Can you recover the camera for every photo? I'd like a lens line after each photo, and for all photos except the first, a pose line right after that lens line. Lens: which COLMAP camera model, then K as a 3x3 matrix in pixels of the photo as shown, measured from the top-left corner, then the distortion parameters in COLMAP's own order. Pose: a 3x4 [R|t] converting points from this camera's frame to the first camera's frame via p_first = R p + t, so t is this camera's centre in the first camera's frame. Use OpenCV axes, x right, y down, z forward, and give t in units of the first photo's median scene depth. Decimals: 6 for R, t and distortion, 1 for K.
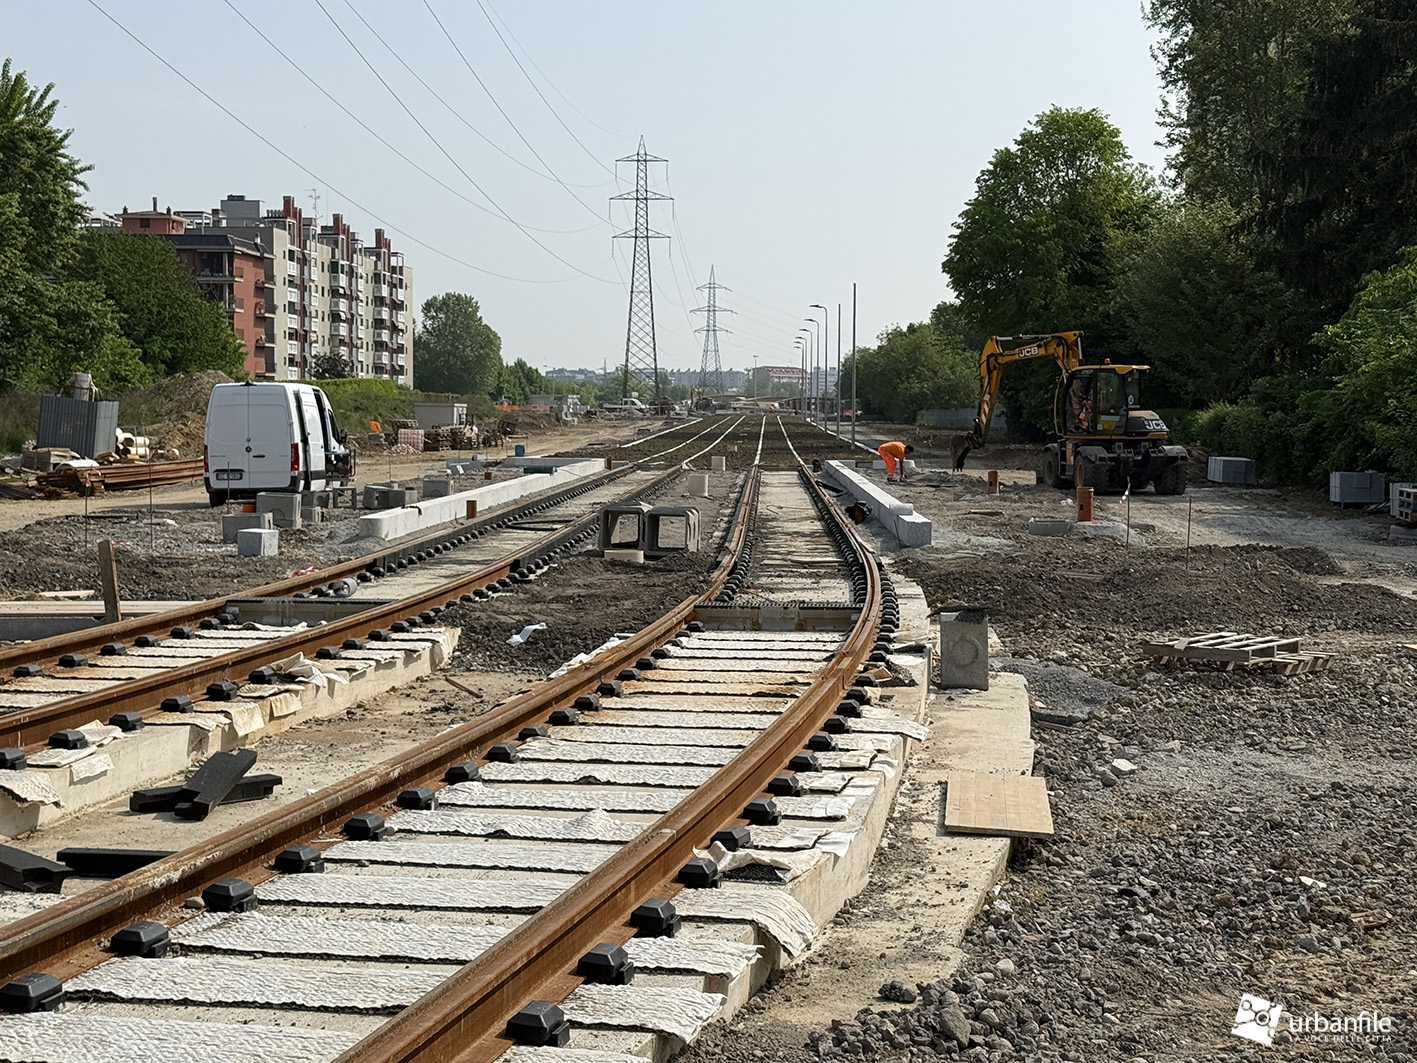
lens RADIAL K [[2281.2, 0, 708.5], [0, 2281.2, 531.5], [0, 0, 1]] dist [0.132875, 0.034592]
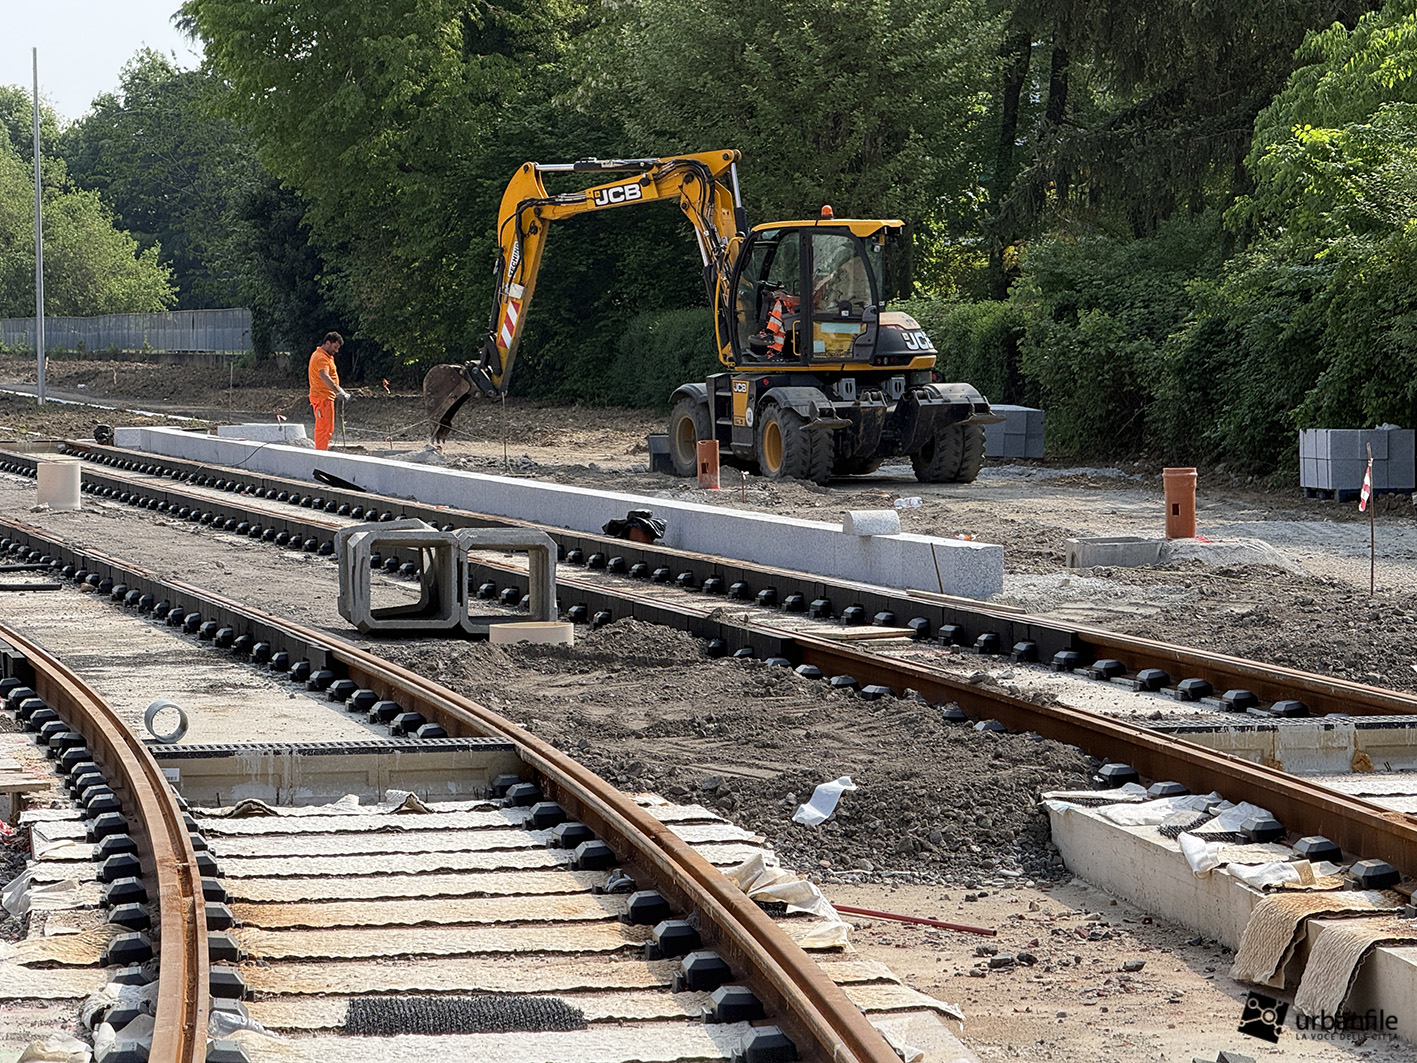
lens RADIAL K [[4844.5, 0, 708.5], [0, 4844.5, 531.5], [0, 0, 1]] dist [0.112183, 1.051538]
pose [[0.968074, -0.026757, 0.249233, -0.107859], [0.028905, 0.999570, -0.004963, -0.002018], [-0.248993, 0.012008, 0.968431, 0.010812]]
